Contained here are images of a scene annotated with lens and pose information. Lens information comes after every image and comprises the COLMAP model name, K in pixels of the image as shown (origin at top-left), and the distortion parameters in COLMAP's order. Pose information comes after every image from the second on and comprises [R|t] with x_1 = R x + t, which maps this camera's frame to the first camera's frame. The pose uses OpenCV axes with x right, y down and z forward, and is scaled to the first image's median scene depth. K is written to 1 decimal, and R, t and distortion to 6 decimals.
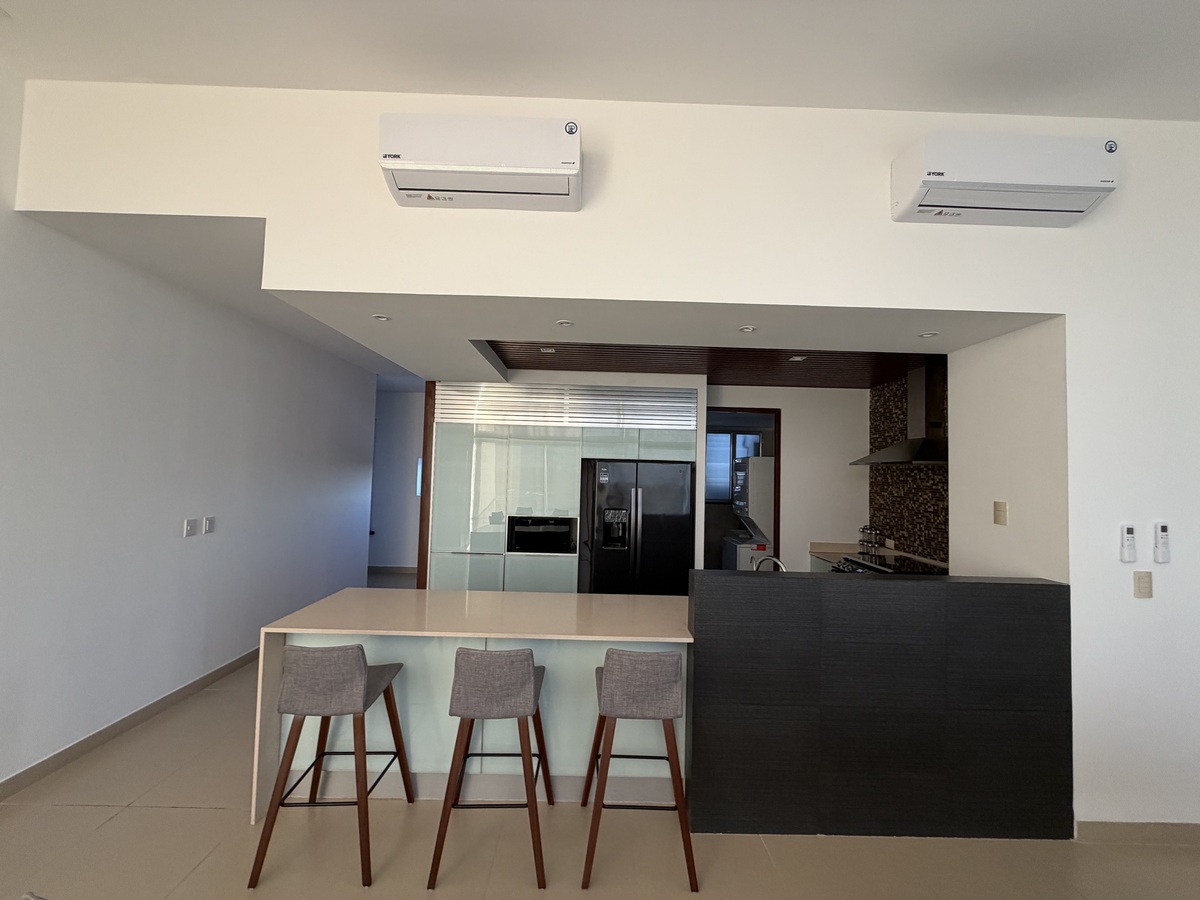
lens RADIAL K [[476.3, 0, 597.4], [0, 476.3, 449.2], [0, 0, 1]] dist [-0.007500, 0.000524]
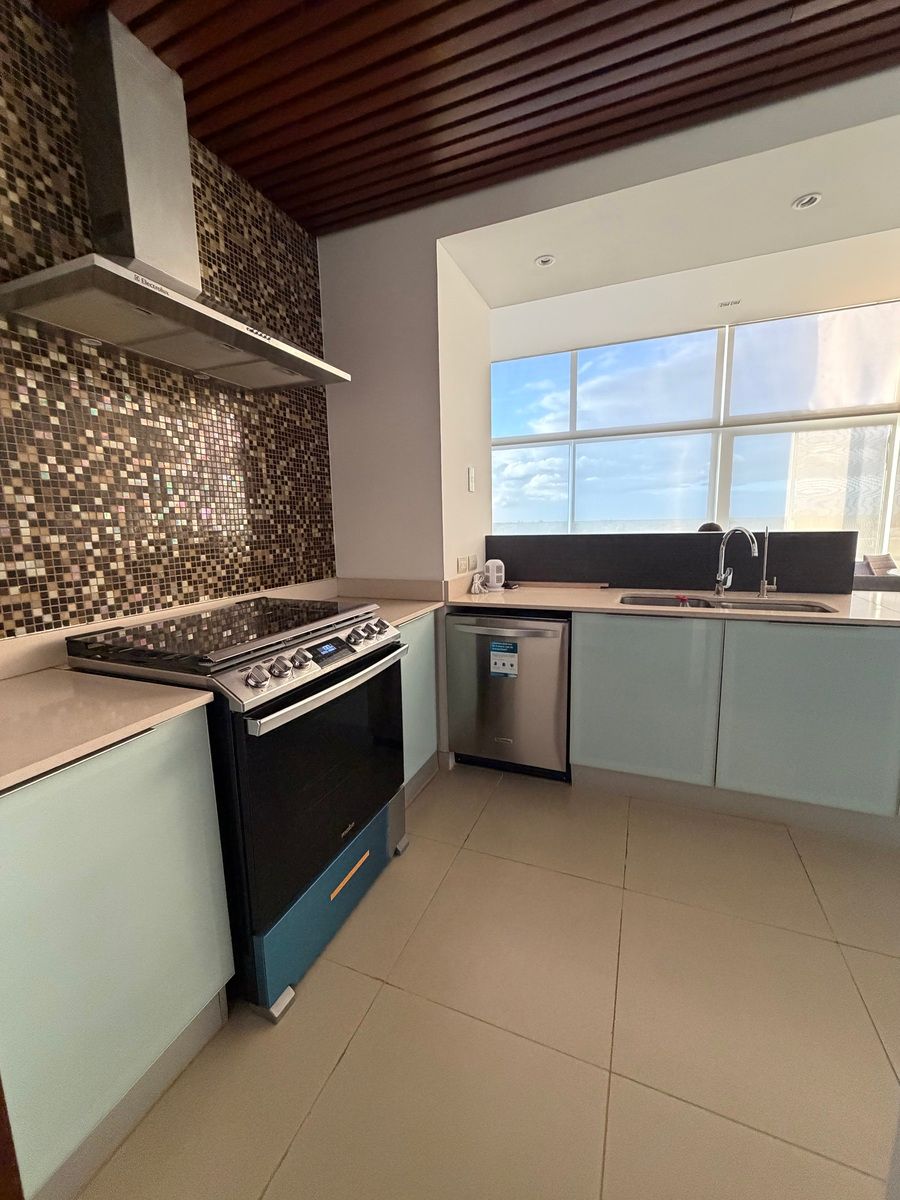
lens RADIAL K [[476.3, 0, 451.0], [0, 476.3, 601.3], [0, 0, 1]] dist [-0.007500, 0.000524]
pose [[-0.918963, -0.074712, 0.387201, 0.295649], [-0.026601, 0.991397, 0.128159, 0.153493], [-0.393445, 0.107473, -0.913045, 1.160575]]
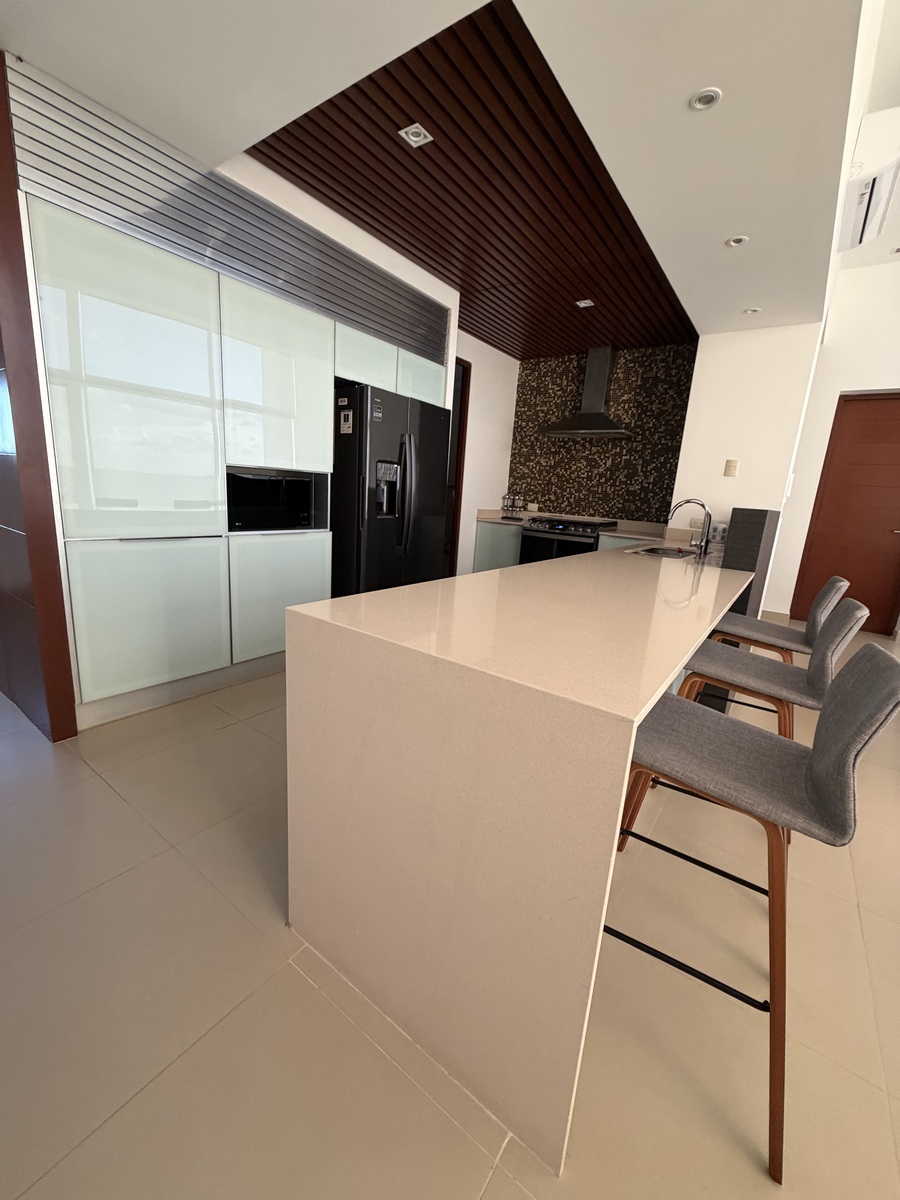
lens RADIAL K [[476.3, 0, 449.7], [0, 476.3, 600.1], [0, 0, 1]] dist [-0.007500, 0.000524]
pose [[0.595771, -0.169991, 0.784958, -0.495809], [-0.089417, 0.957230, 0.275165, 0.118158], [-0.798161, -0.234124, 0.555090, 0.473914]]
